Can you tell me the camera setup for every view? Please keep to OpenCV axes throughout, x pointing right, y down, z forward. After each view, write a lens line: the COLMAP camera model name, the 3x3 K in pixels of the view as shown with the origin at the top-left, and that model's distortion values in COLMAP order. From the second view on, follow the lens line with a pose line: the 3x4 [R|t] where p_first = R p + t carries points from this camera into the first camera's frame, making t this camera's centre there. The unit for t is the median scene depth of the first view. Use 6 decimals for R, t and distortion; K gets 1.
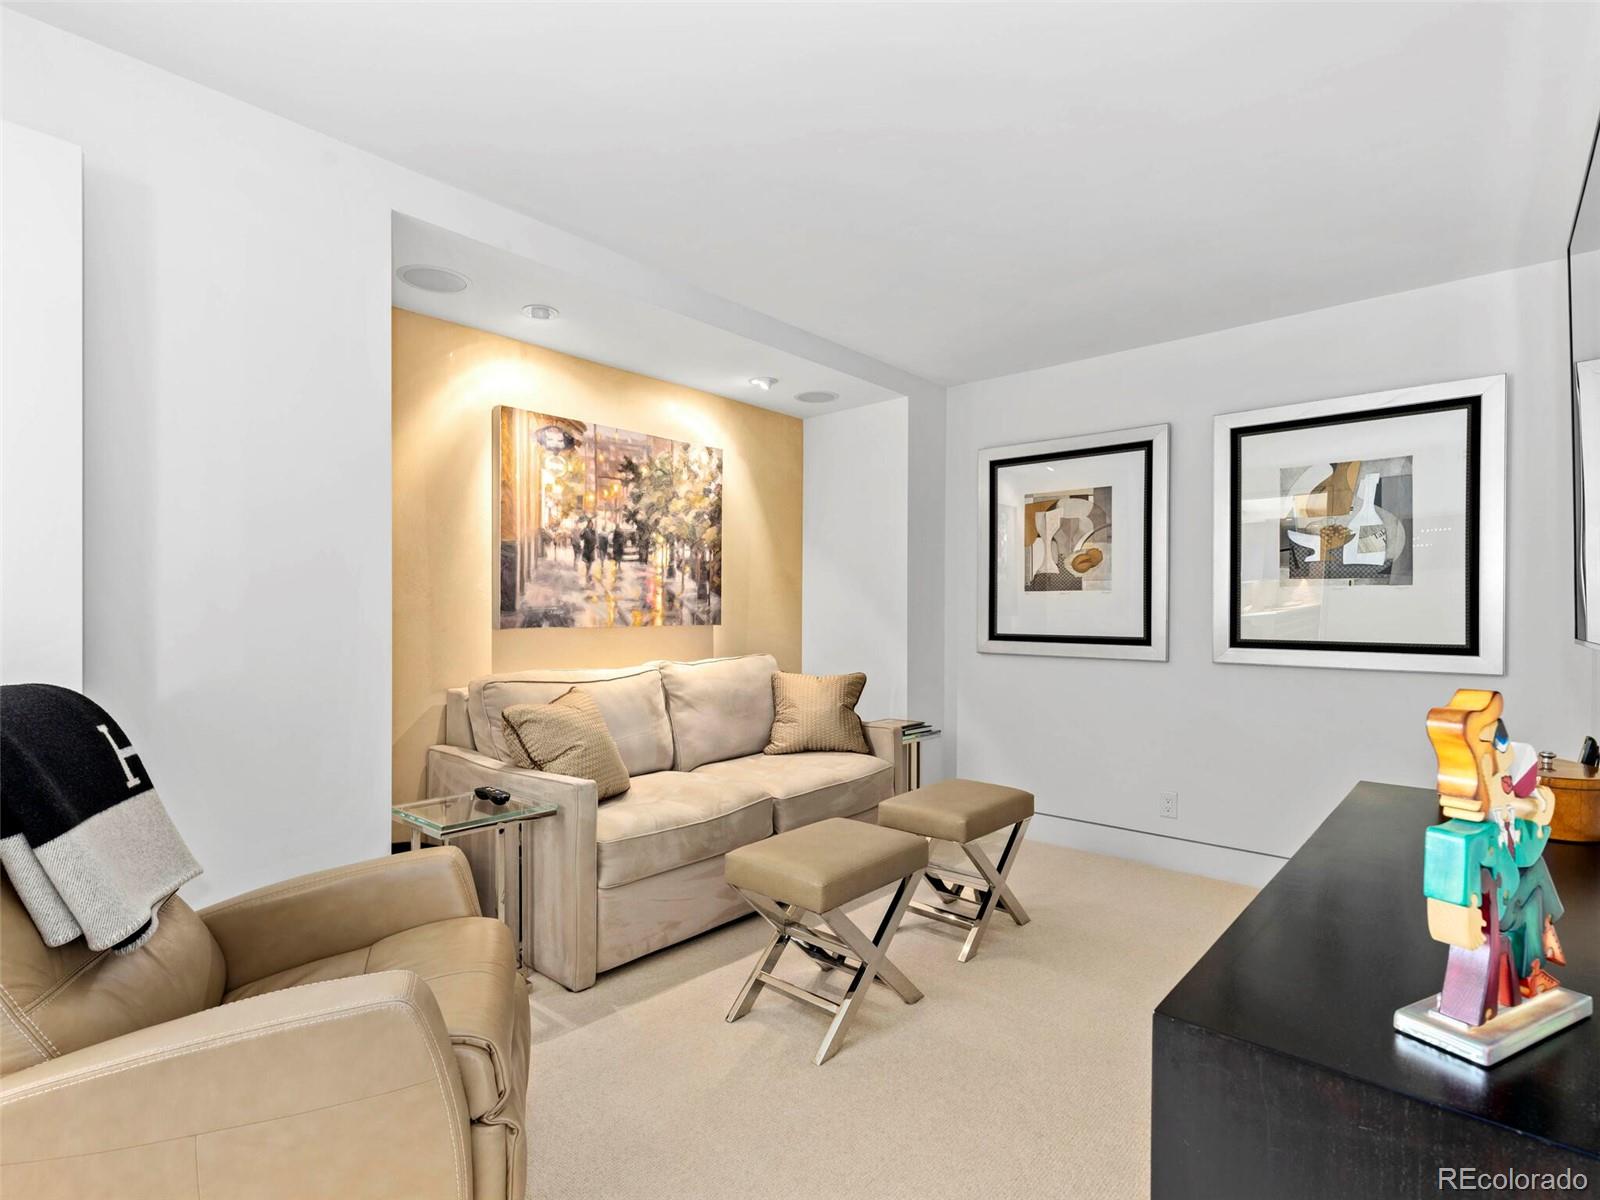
lens RADIAL K [[802.8, 0, 799.3], [0, 802.8, 618.6], [0, 0, 1]] dist [0.001964, -0.001315]
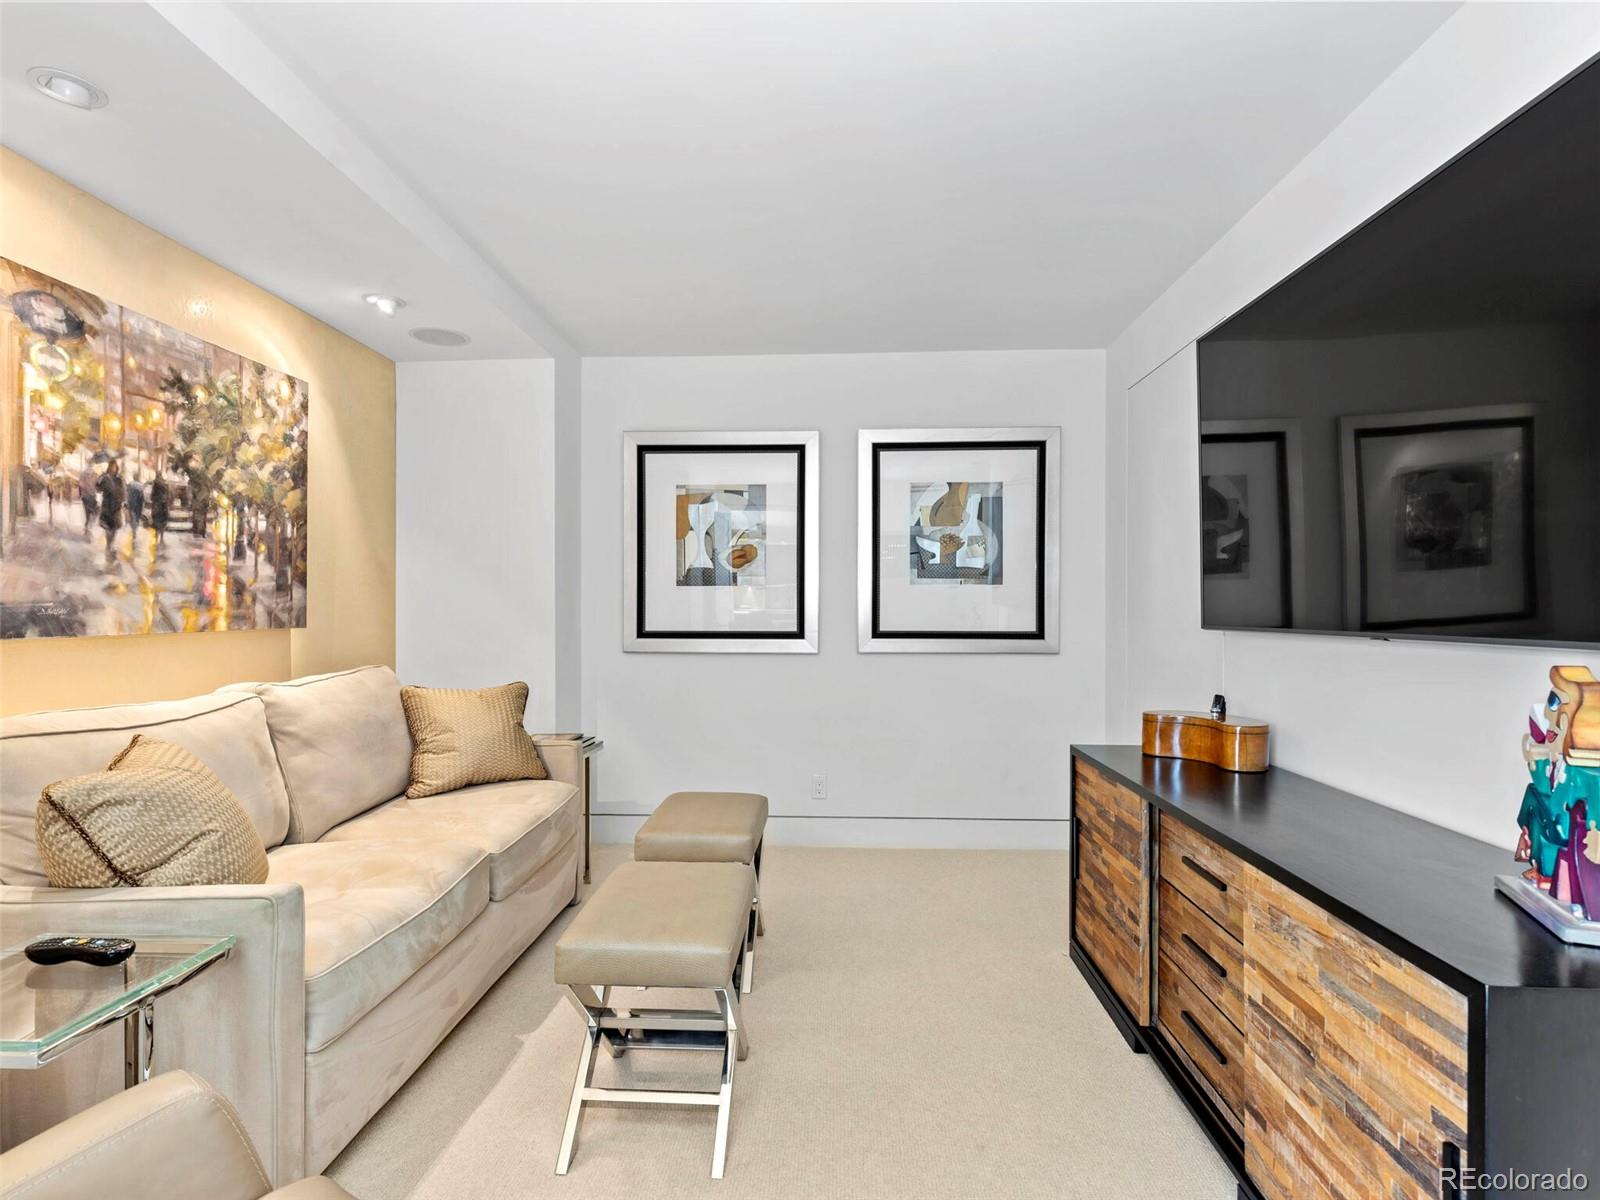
lens RADIAL K [[802.8, 0, 799.3], [0, 802.8, 618.6], [0, 0, 1]] dist [0.001964, -0.001315]
pose [[0.780036, -0.012426, 0.625611, -0.231347], [0.009302, 0.999923, 0.008263, -0.002265], [-0.625665, -0.000626, 0.780091, 0.188424]]
